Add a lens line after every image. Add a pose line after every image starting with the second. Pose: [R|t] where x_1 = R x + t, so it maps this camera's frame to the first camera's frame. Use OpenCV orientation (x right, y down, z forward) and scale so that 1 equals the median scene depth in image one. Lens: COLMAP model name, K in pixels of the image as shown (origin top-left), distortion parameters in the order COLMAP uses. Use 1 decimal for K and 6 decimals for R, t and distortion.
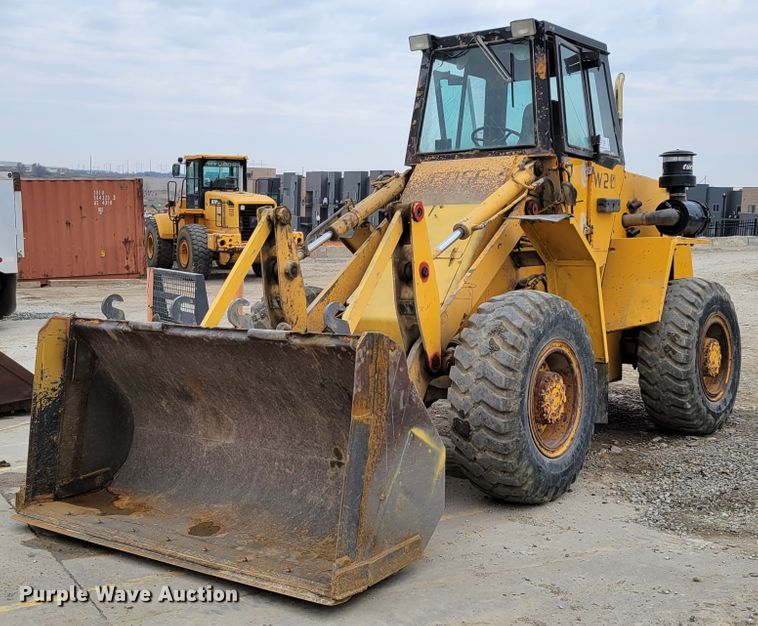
lens RADIAL K [[957.2, 0, 378.4], [0, 957.2, 305.1], [0, 0, 1]] dist [0.020388, 0.000000]
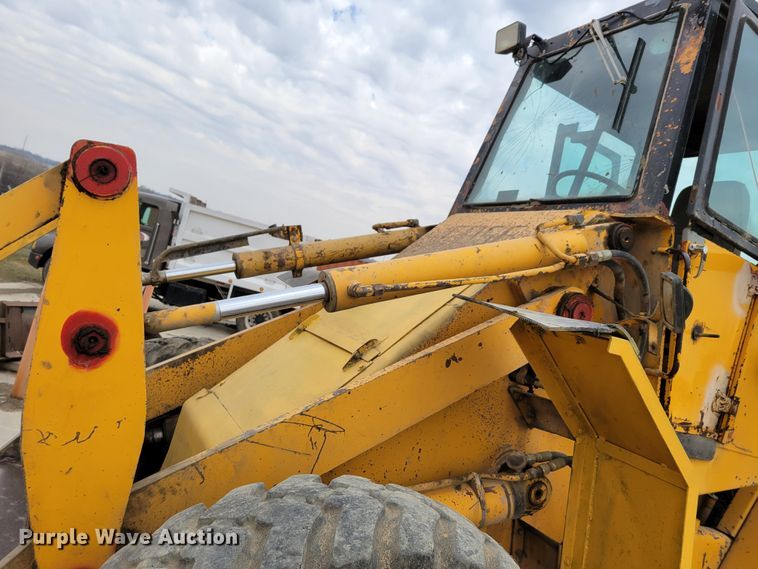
lens RADIAL K [[592.2, 0, 378.9], [0, 592.2, 277.6], [0, 0, 1]] dist [0.058682, -0.021579]
pose [[0.868493, 0.239920, -0.433772, 0.223312], [-0.312053, 0.944534, -0.102365, -0.064407], [0.385153, 0.224263, 0.895189, 0.788696]]
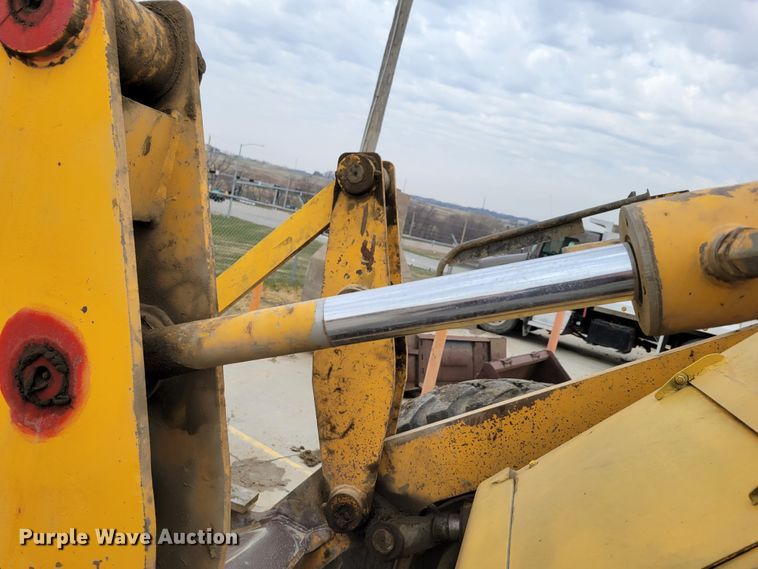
lens RADIAL K [[592.2, 0, 372.2], [0, 592.2, 289.1], [0, 0, 1]] dist [0.058682, -0.021579]
pose [[0.366591, 0.193888, -0.909955, 0.154521], [-0.300395, 0.950329, 0.081471, -0.071329], [0.880553, 0.243480, 0.406625, 0.951210]]
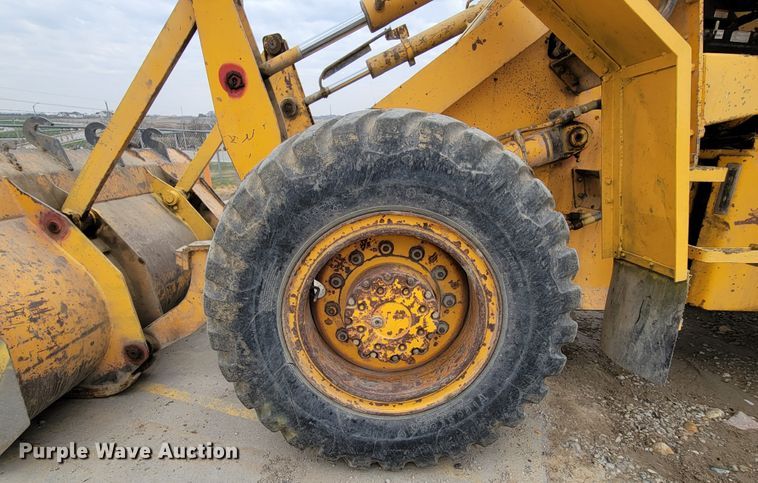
lens RADIAL K [[401.0, 0, 372.6], [0, 401.0, 285.7], [0, 0, 1]] dist [0.002788, -0.002343]
pose [[0.610403, 0.268029, -0.745365, 0.335111], [-0.066590, 0.955042, 0.288895, 0.013776], [0.789287, -0.126708, 0.600808, 0.842763]]
